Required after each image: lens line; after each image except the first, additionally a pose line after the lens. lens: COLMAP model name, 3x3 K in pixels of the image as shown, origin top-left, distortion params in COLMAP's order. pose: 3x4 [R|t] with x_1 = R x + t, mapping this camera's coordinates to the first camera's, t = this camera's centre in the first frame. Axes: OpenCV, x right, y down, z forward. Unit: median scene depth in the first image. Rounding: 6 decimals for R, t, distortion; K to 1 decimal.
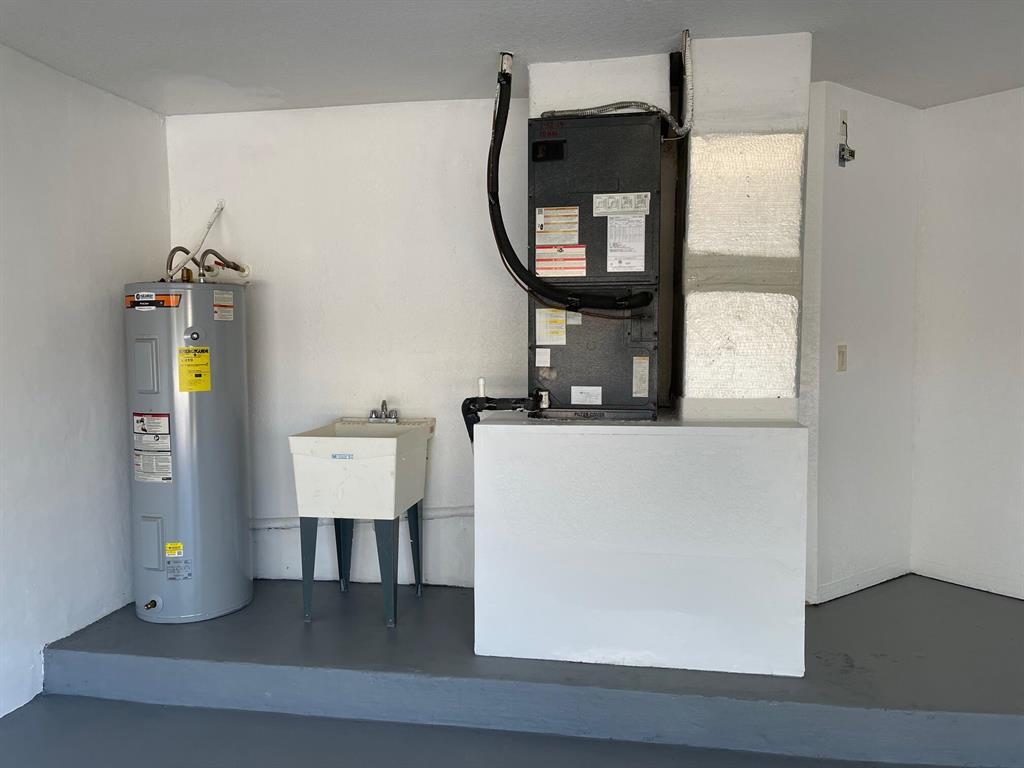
lens RADIAL K [[775.8, 0, 507.6], [0, 775.8, 384.3], [0, 0, 1]] dist [0.085420, -0.002010]
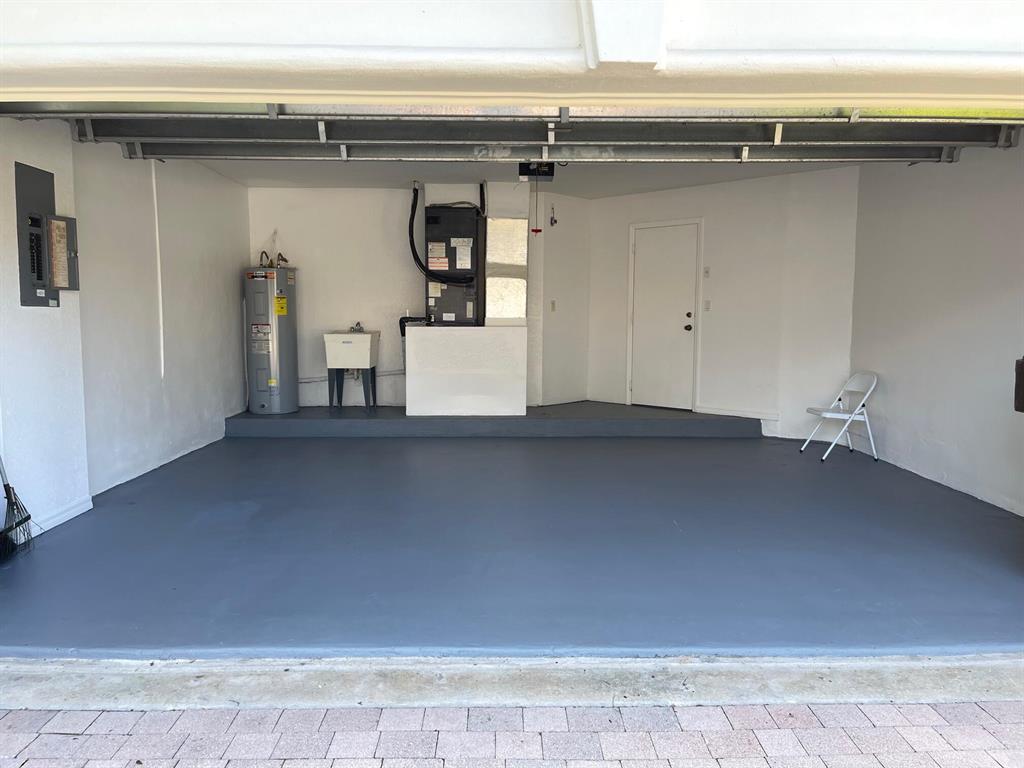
lens RADIAL K [[775.8, 0, 506.0], [0, 775.8, 385.7], [0, 0, 1]] dist [0.085420, -0.002010]
pose [[0.982965, -0.005229, 0.183718, -0.183125], [-0.001077, 0.999414, 0.034208, 0.152521], [-0.183789, -0.033823, 0.982384, -1.547749]]
